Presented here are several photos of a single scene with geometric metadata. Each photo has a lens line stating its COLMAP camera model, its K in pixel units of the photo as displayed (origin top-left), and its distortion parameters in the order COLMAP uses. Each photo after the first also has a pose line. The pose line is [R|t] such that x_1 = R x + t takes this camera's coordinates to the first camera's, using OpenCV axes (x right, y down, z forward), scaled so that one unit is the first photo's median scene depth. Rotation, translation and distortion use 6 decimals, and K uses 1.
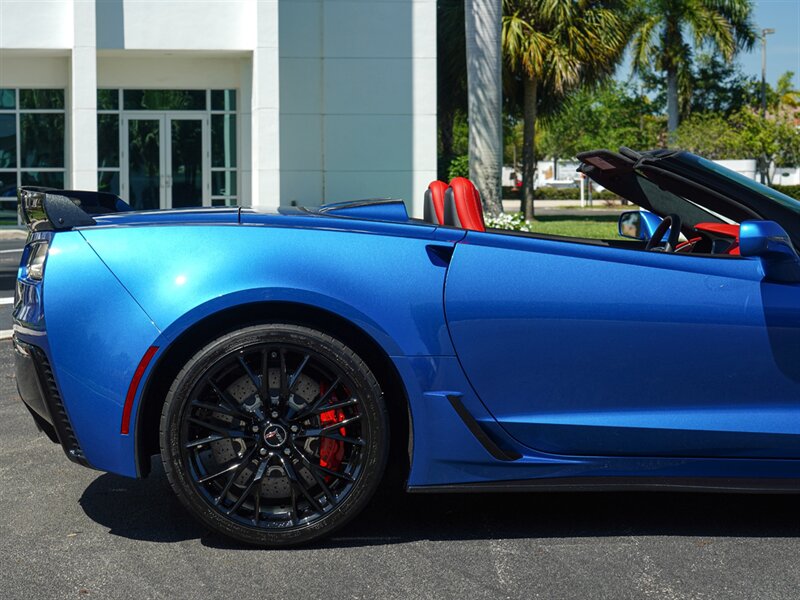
lens RADIAL K [[1864.6, 0, 346.7], [0, 1864.6, 282.8], [0, 0, 1]] dist [0.058284, 0.000000]
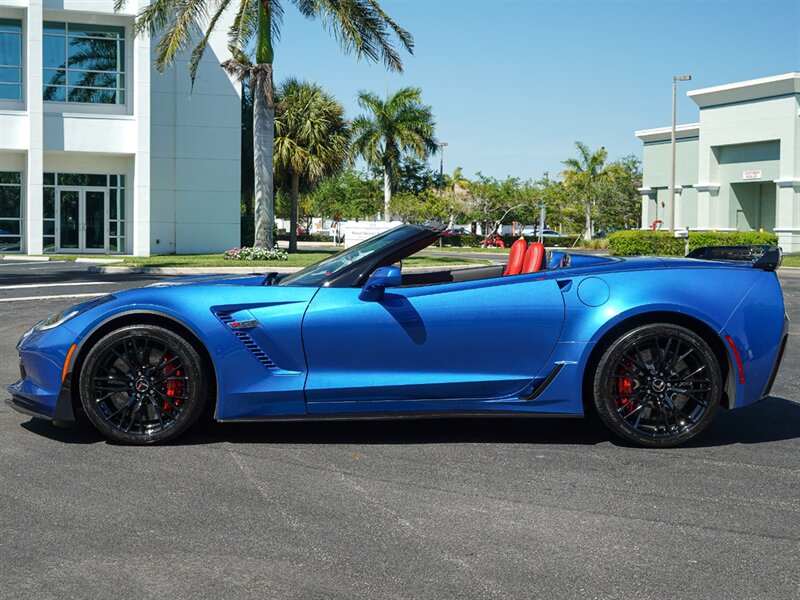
lens RADIAL K [[1192.3, 0, 416.6], [0, 1192.3, 279.2], [0, 0, 1]] dist [0.001701, 0.000000]
pose [[0.982825, 0.007417, 0.184393, 0.005459], [-0.004935, 0.999891, -0.013917, 0.009330], [-0.184476, 0.012768, 0.982754, -0.159472]]
